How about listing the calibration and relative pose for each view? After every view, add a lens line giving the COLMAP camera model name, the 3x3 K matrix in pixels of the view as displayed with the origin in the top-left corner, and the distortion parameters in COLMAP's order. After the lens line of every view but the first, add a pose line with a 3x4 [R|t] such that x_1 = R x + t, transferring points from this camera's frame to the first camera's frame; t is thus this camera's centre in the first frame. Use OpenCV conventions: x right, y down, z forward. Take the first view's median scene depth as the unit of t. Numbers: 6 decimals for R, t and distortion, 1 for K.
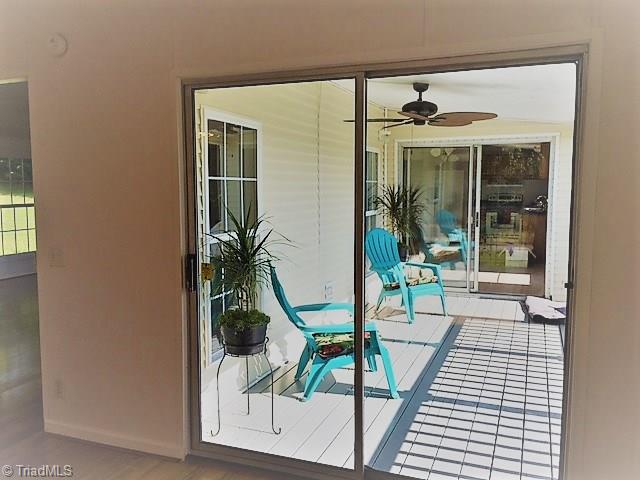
lens RADIAL K [[550.1, 0, 320.0], [0, 550.1, 240.0], [0, 0, 1]] dist [0.085231, -0.121586]
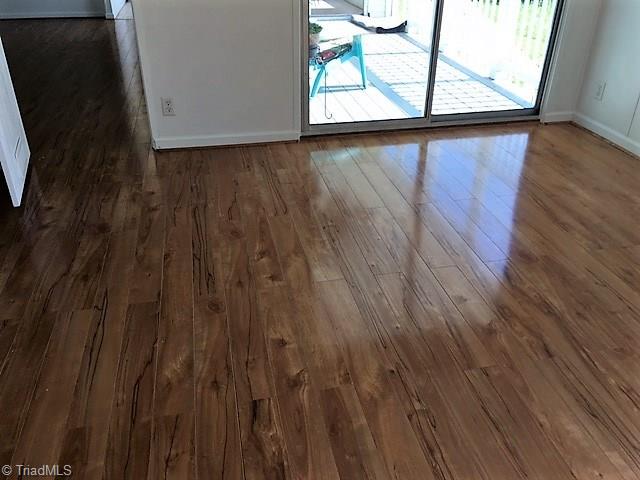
lens RADIAL K [[550.1, 0, 320.0], [0, 550.1, 240.0], [0, 0, 1]] dist [0.085231, -0.121586]
pose [[0.837995, -0.269471, 0.474499, -0.548639], [0.047677, 0.902391, 0.428272, 0.031925], [-0.543591, -0.336267, 0.769047, -0.066522]]
